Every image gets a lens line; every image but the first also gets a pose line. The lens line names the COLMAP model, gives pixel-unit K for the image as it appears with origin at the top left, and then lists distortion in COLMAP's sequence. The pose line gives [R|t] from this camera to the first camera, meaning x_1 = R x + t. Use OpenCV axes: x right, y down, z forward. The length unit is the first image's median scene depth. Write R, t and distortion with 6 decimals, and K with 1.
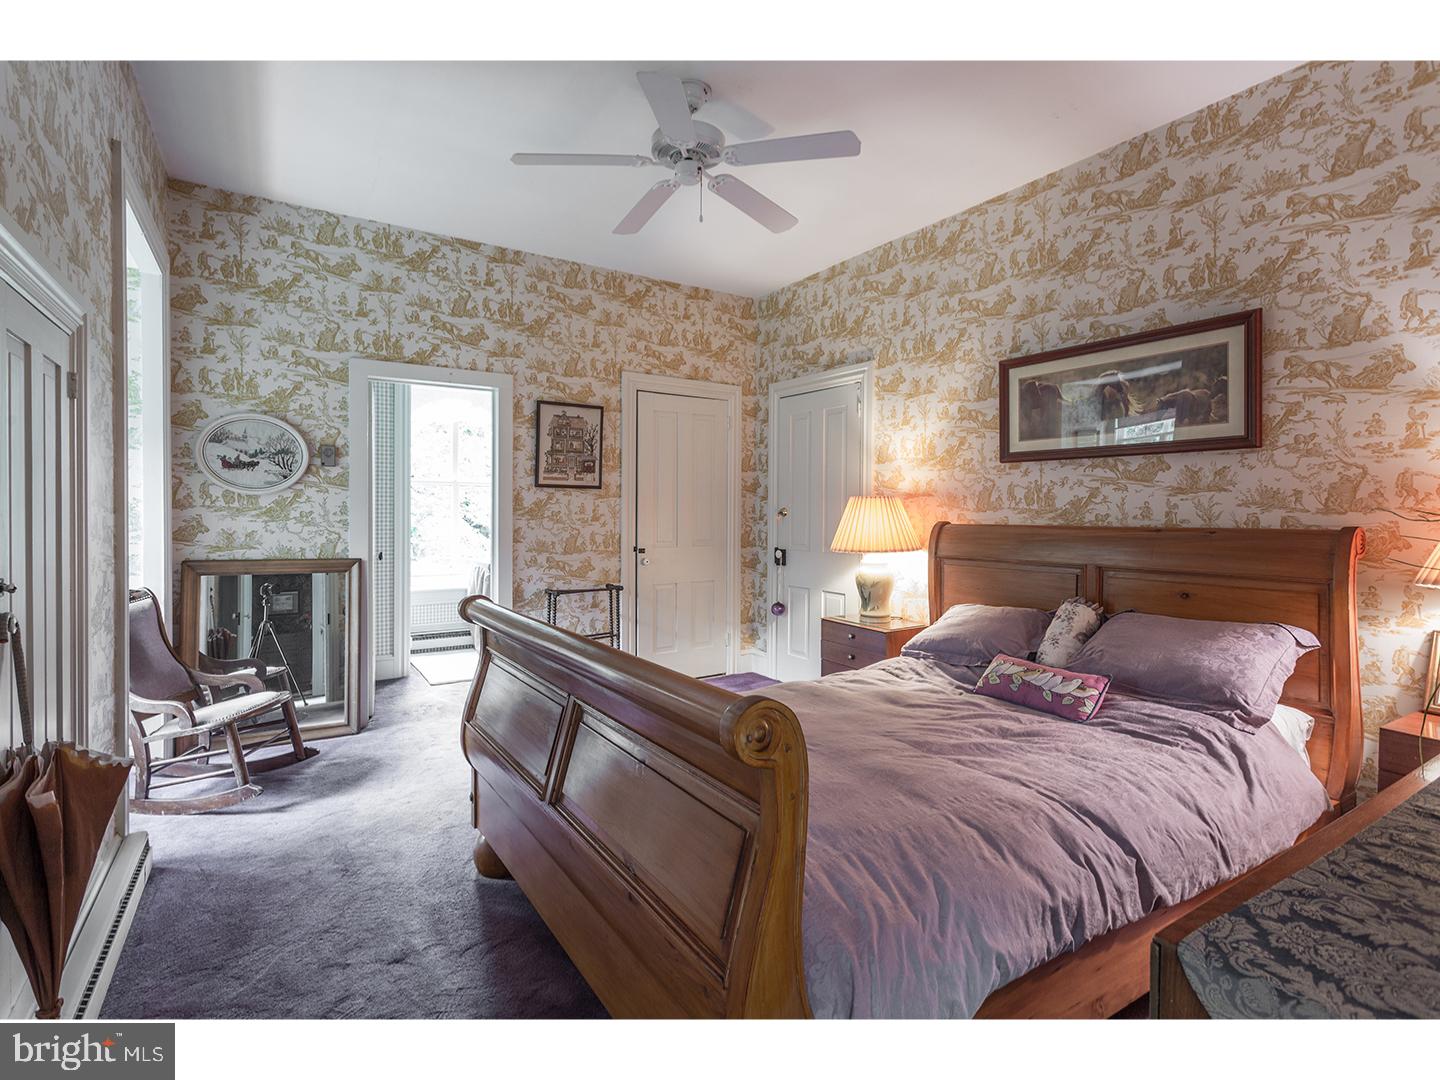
lens RADIAL K [[685.1, 0, 706.9], [0, 685.1, 527.6], [0, 0, 1]] dist [-0.012936, -0.000430]
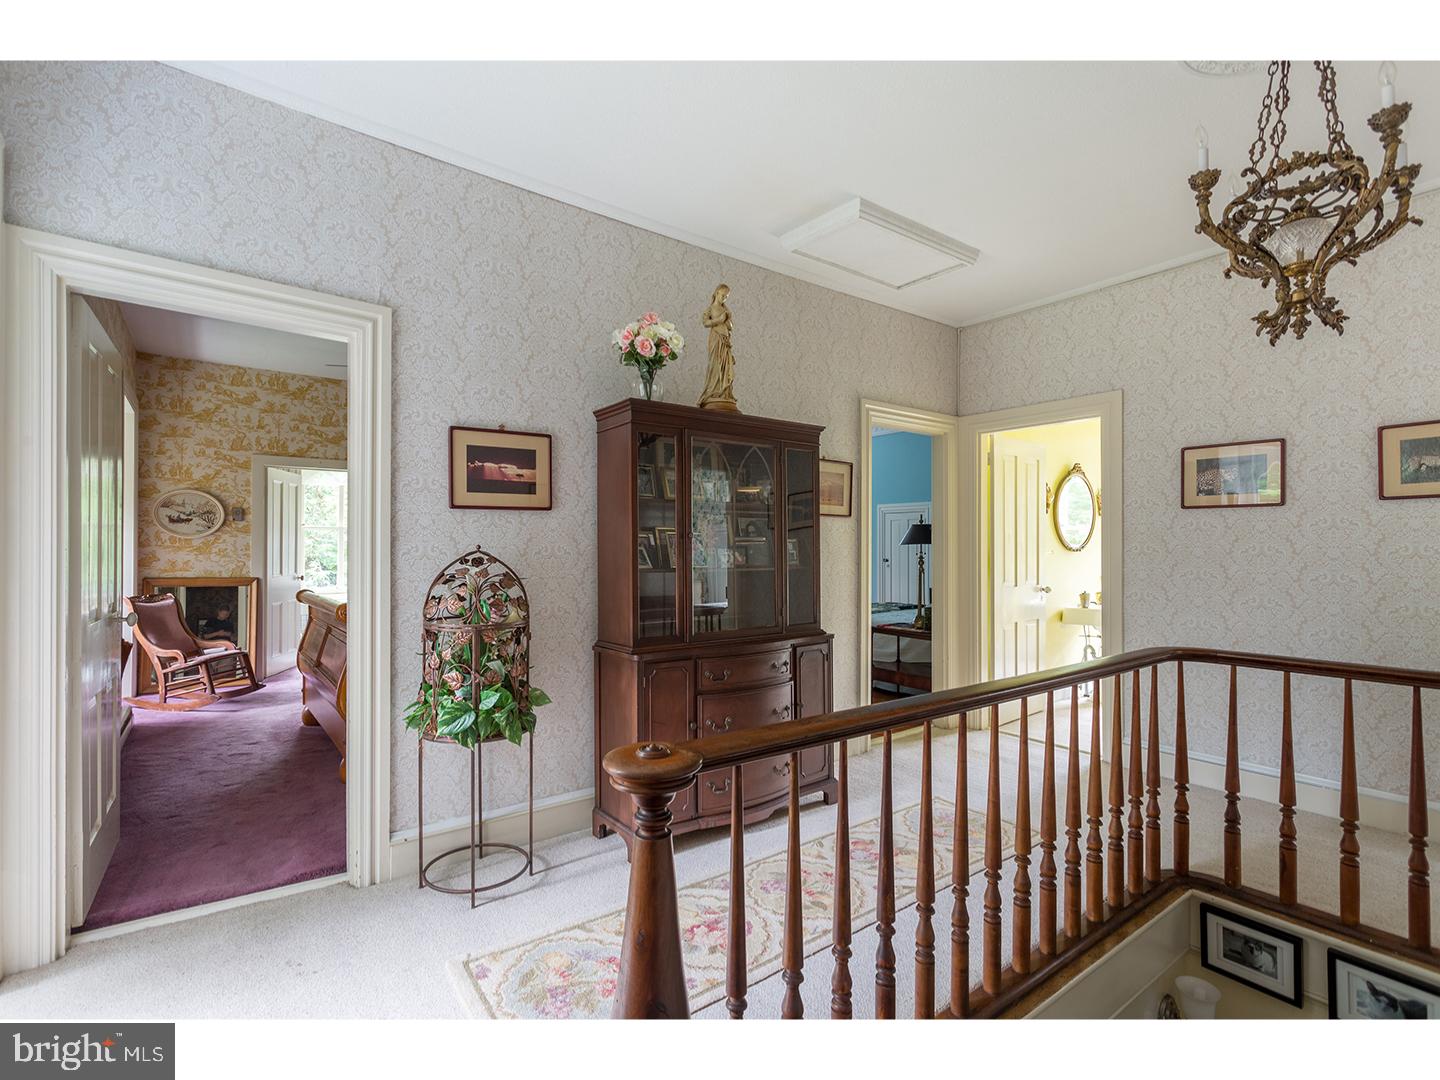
lens RADIAL K [[685.1, 0, 733.6], [0, 685.1, 547.0], [0, 0, 1]] dist [-0.012936, -0.000430]
pose [[0.995182, 0.001492, 0.098031, 0.487652], [0.000194, 0.999852, -0.017188, 0.000980], [-0.098043, 0.017124, 0.995035, -0.767474]]
